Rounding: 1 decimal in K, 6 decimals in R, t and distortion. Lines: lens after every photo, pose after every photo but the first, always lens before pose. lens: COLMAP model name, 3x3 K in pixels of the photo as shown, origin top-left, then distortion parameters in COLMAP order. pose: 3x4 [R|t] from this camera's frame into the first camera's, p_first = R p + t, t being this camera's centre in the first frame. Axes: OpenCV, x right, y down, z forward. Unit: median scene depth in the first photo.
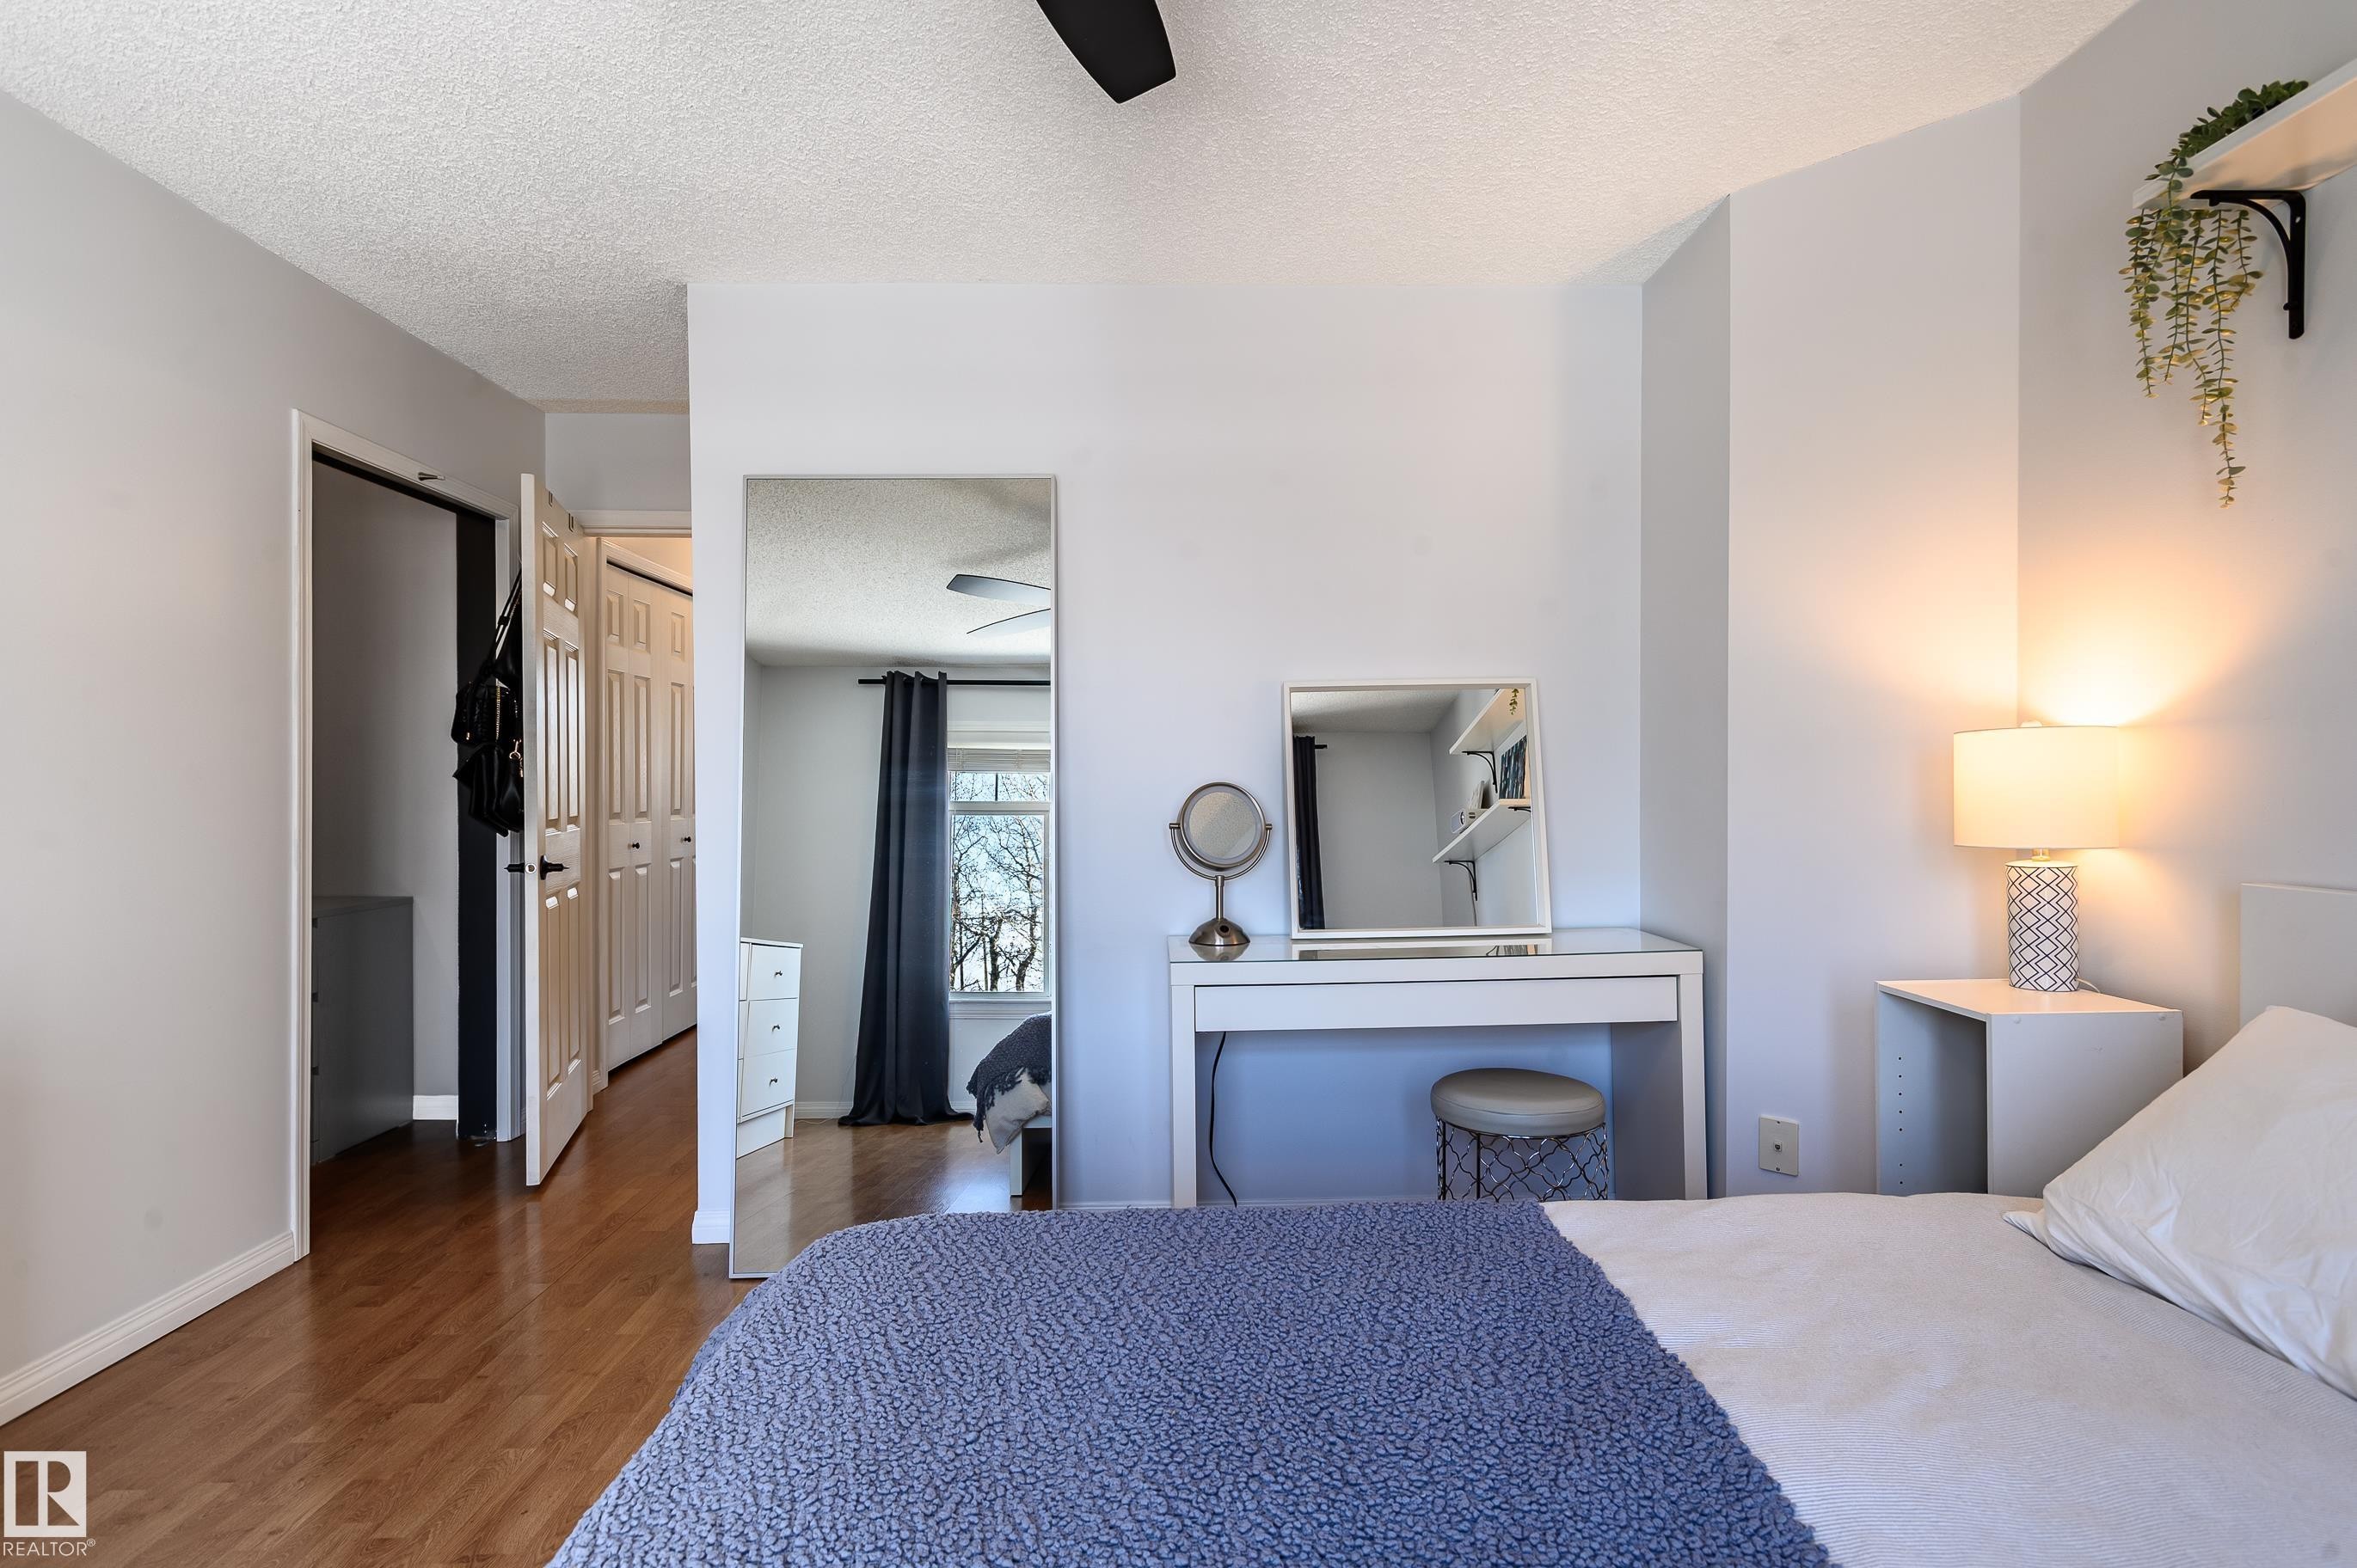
lens RADIAL K [[1185.9, 0, 1177.3], [0, 1185.9, 799.3], [0, 0, 1]] dist [0.004486, -0.000657]
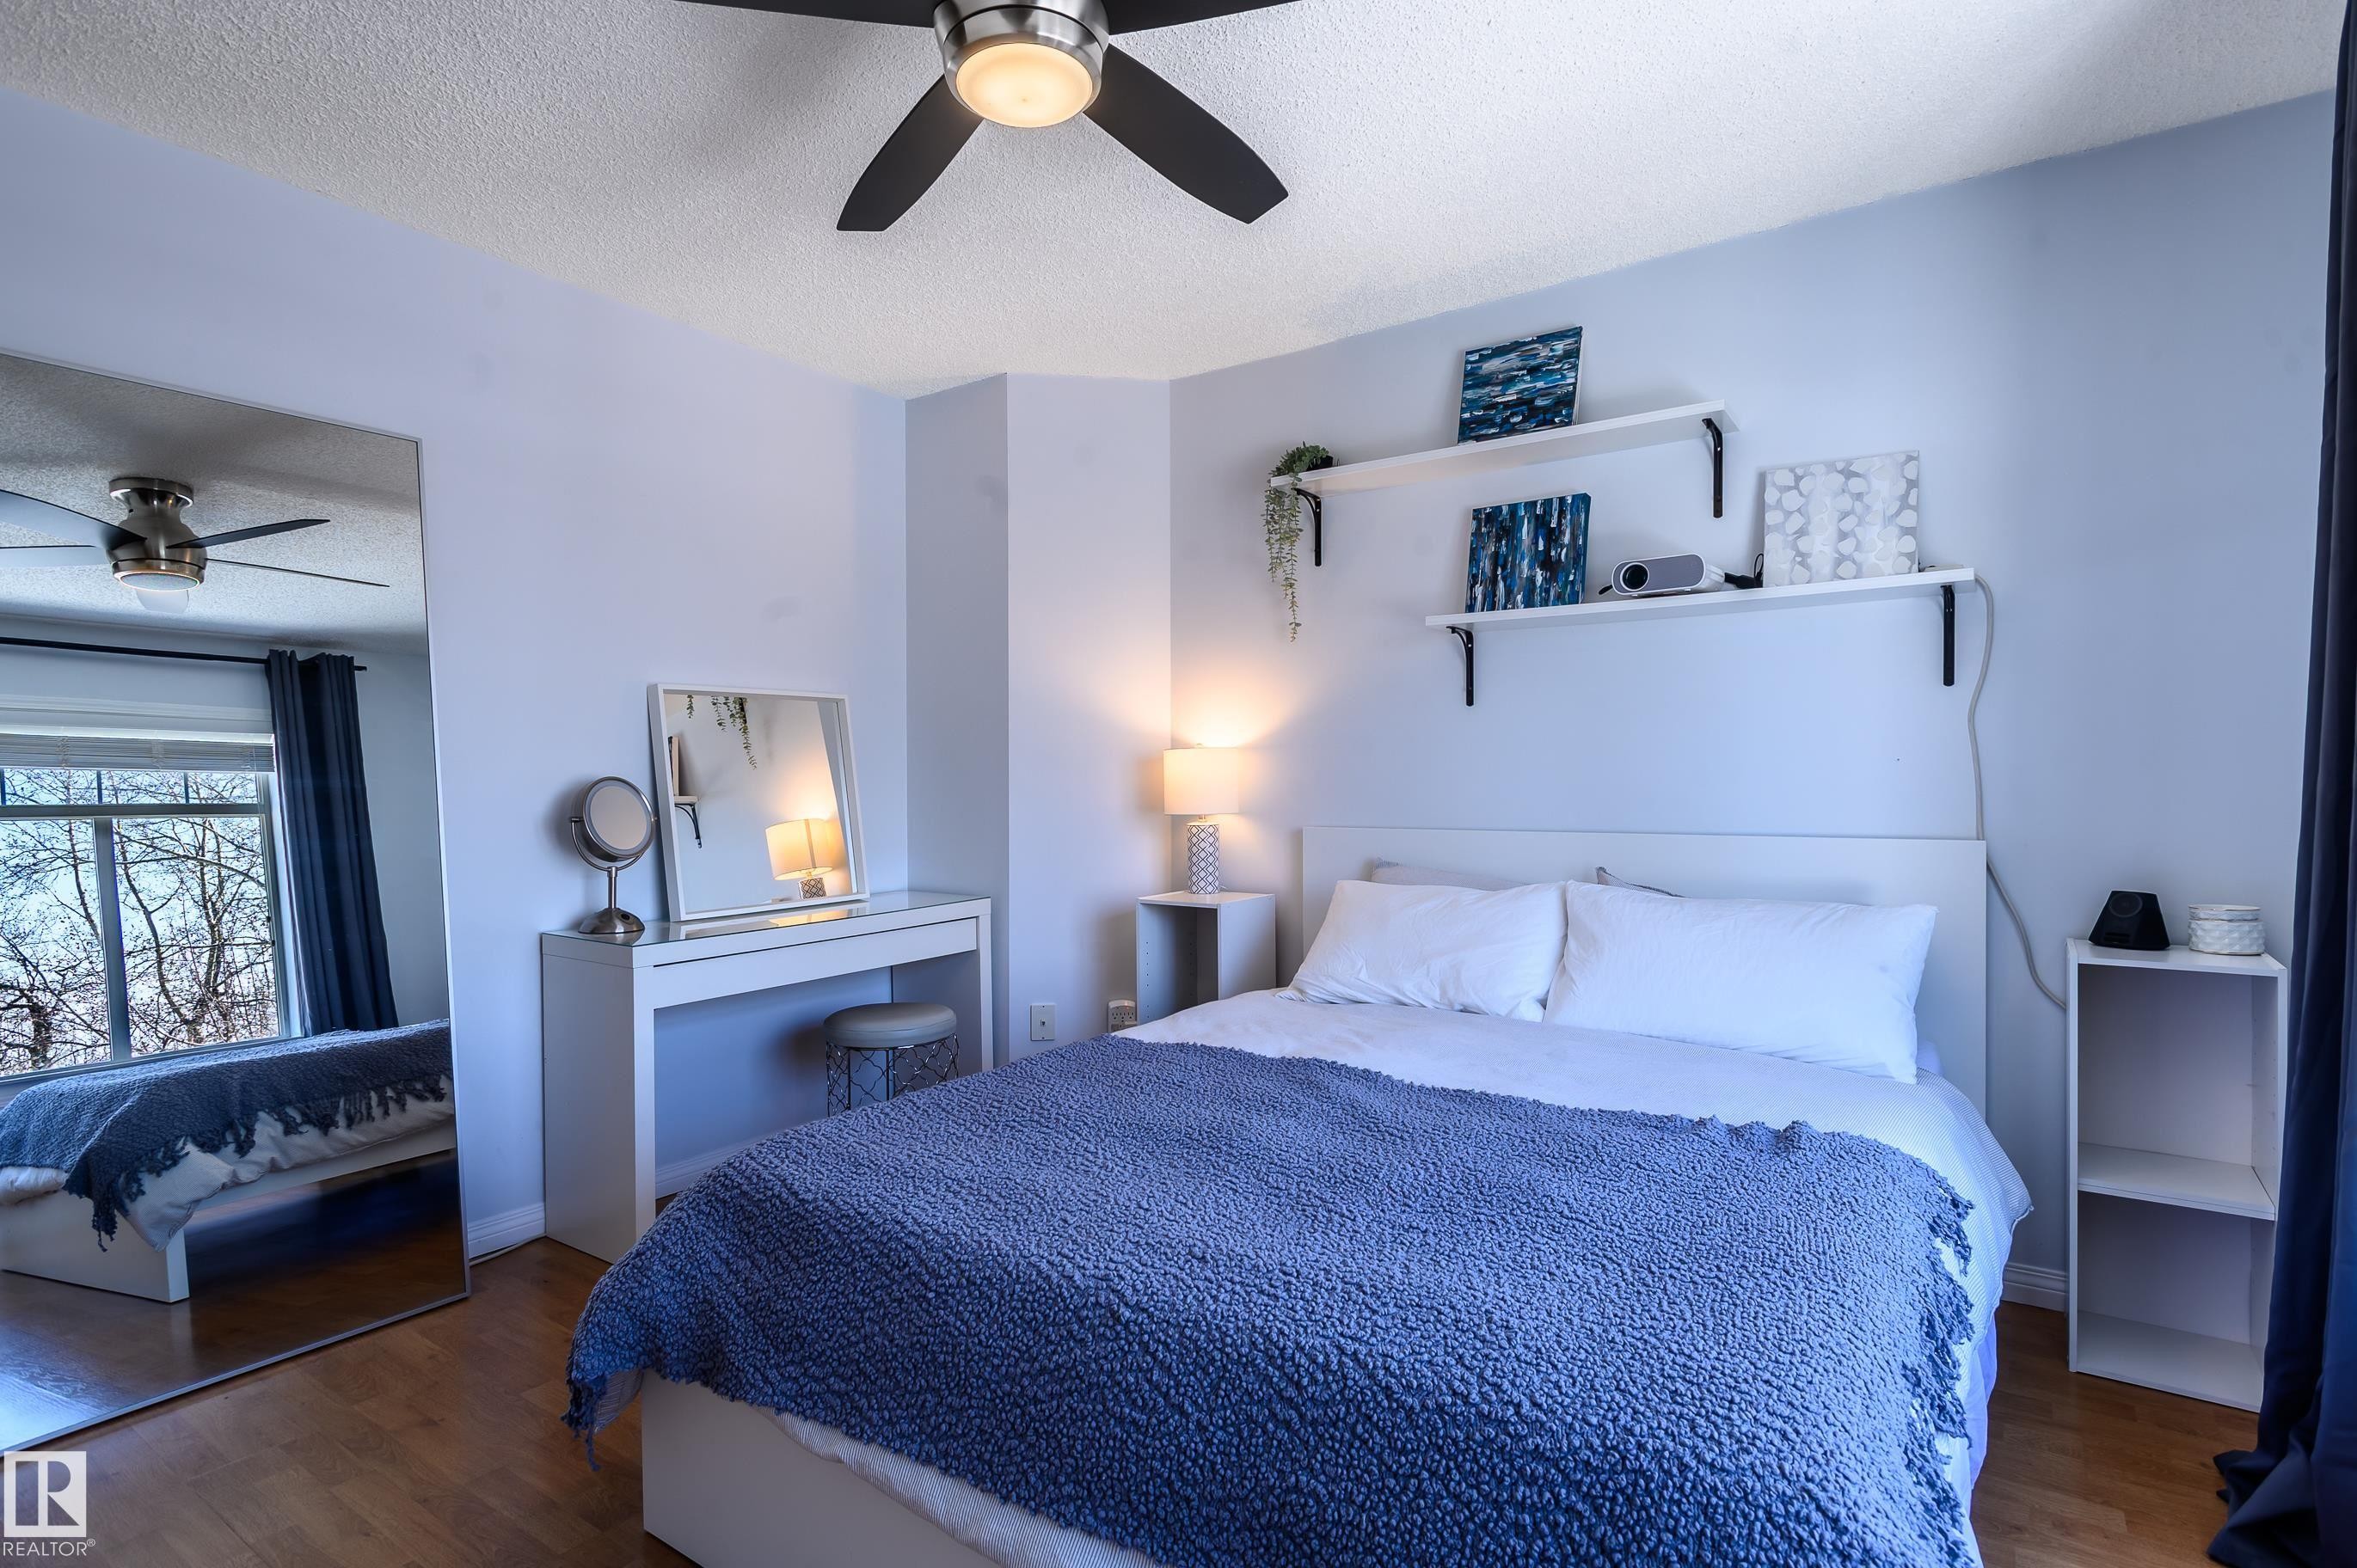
lens RADIAL K [[1185.9, 0, 1177.3], [0, 1185.9, 799.3], [0, 0, 1]] dist [0.004486, -0.000657]
pose [[0.587068, -0.008098, 0.809497, -0.680695], [0.013519, 0.999909, 0.000198, 0.014856], [-0.809425, 0.010828, 0.587124, -0.018907]]
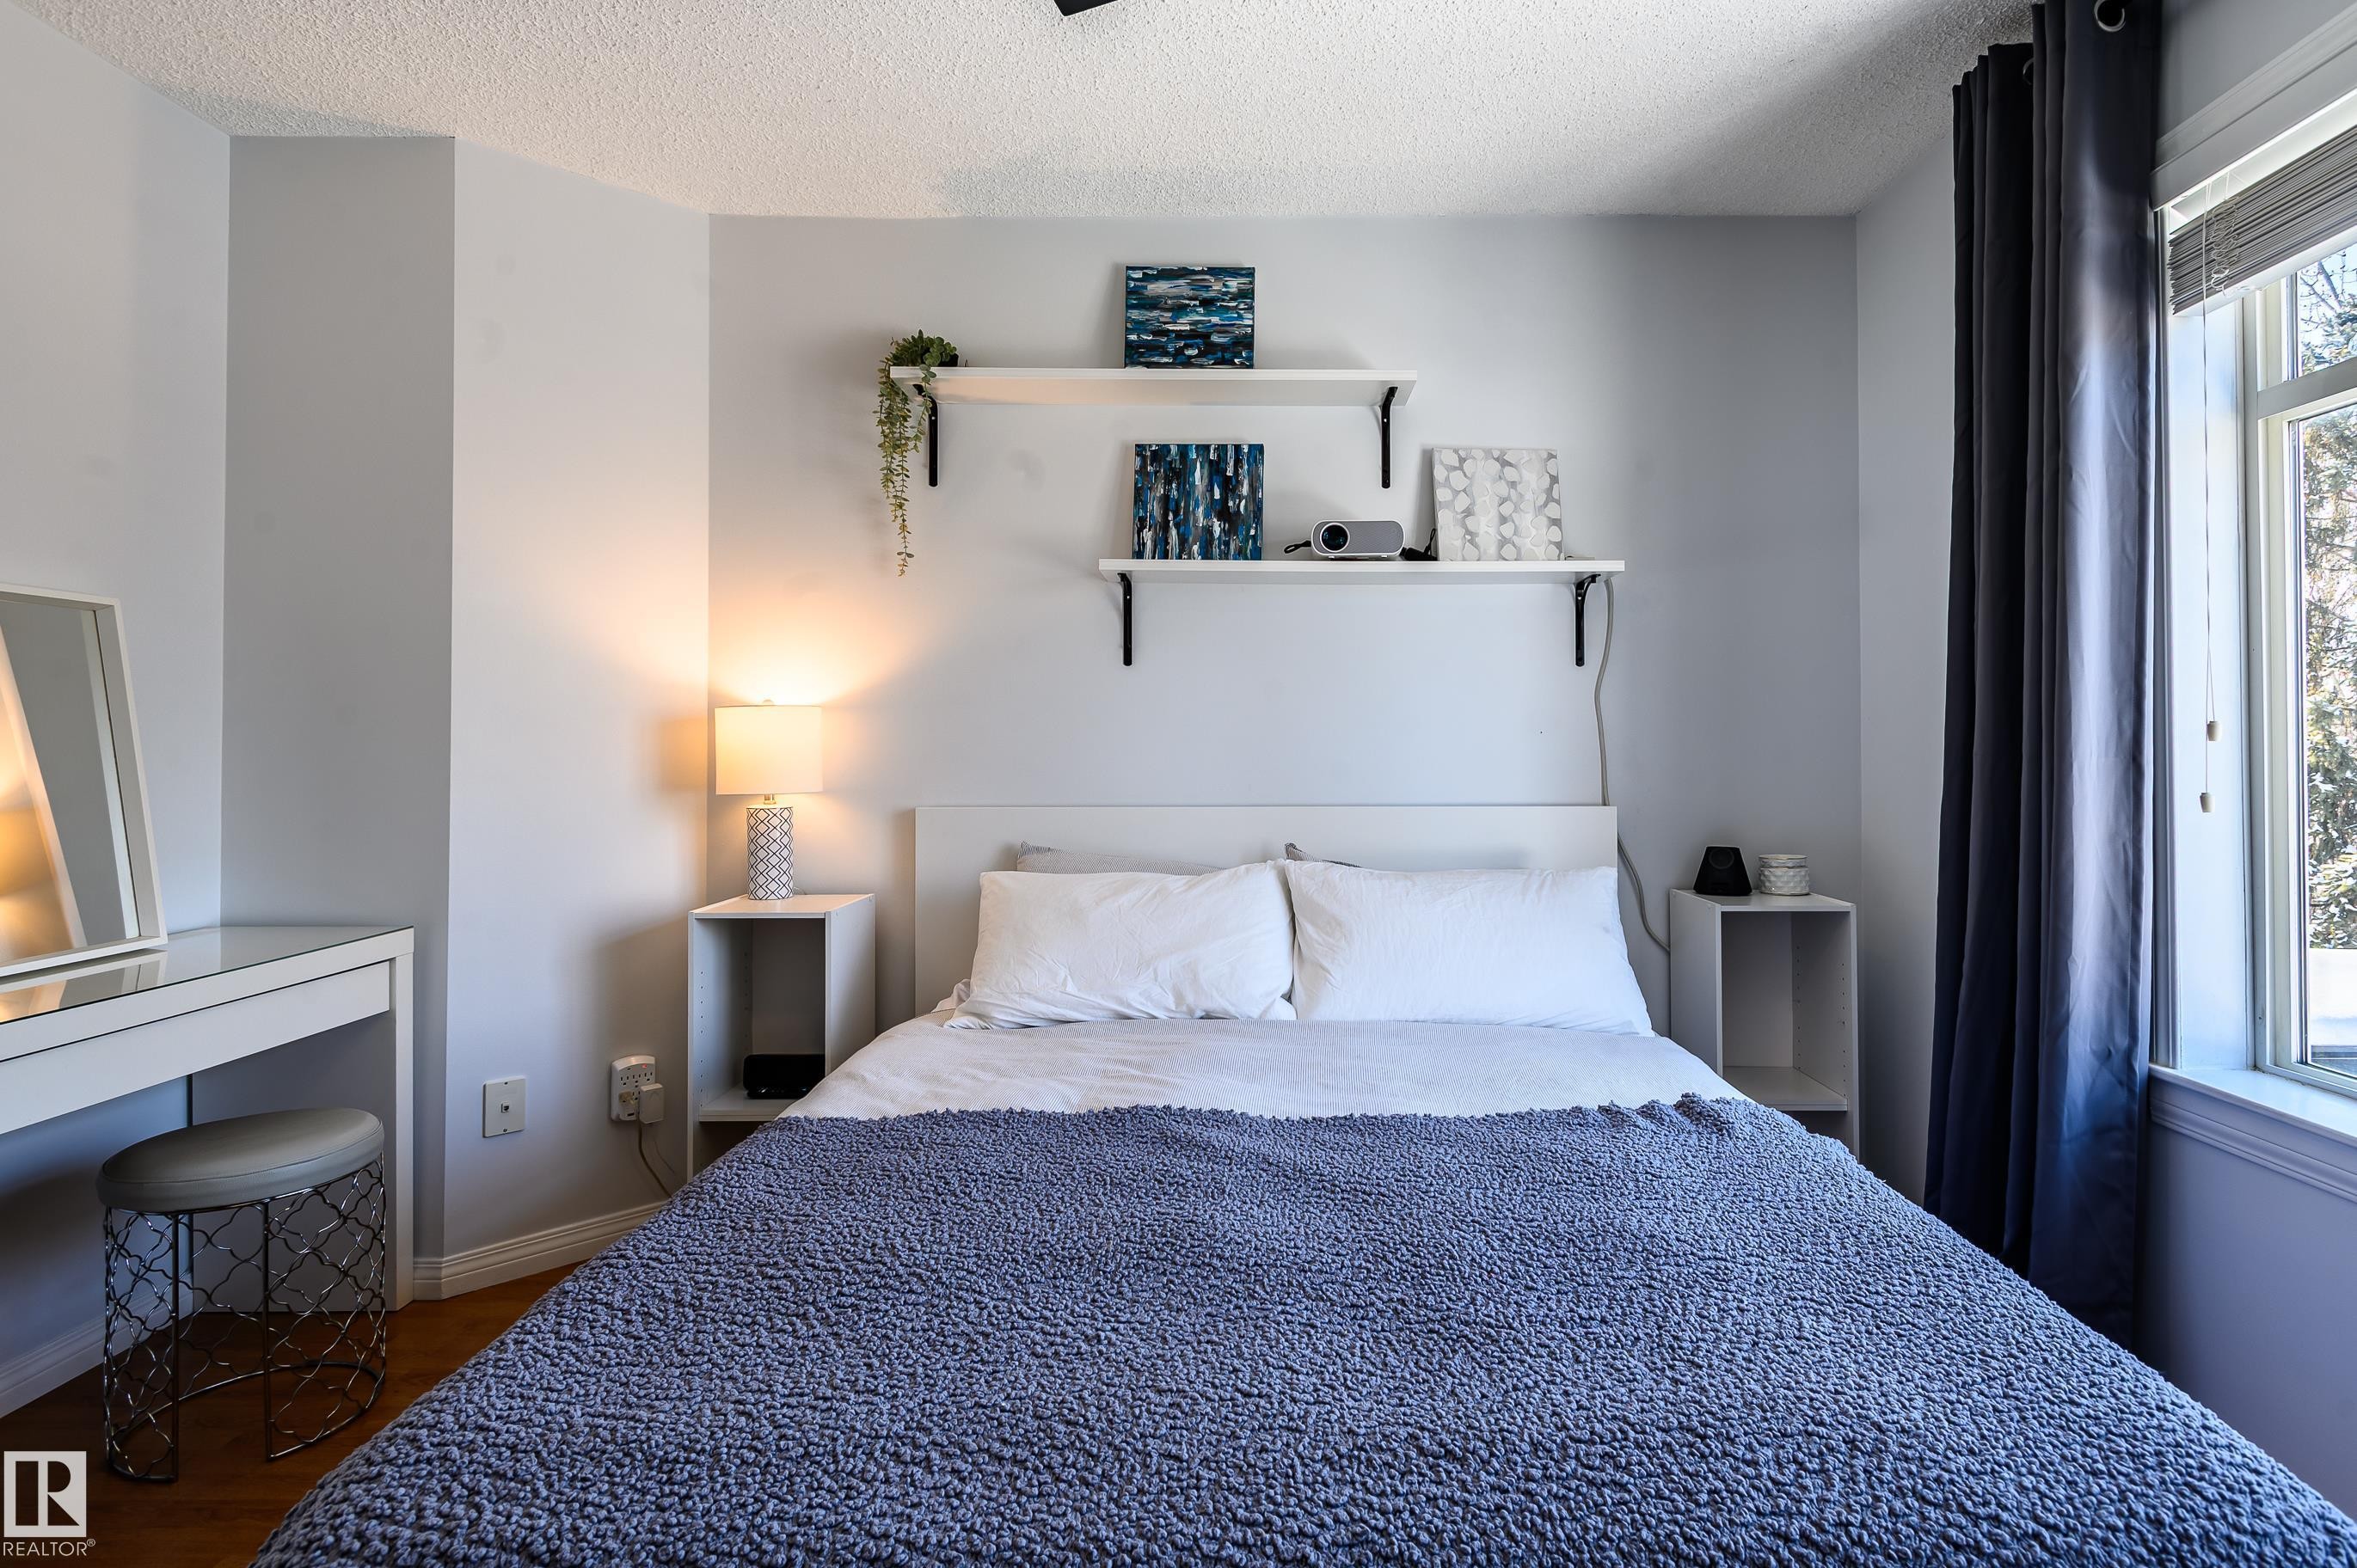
lens RADIAL K [[1214.9, 0, 1258.0], [0, 1214.9, 737.7], [0, 0, 1]] dist [0.001523, 0.000124]
pose [[-0.003320, 0.019879, 0.999797, -0.601561], [0.016408, 0.999669, -0.019822, 0.011732], [-0.999860, 0.016338, -0.003645, 0.409146]]
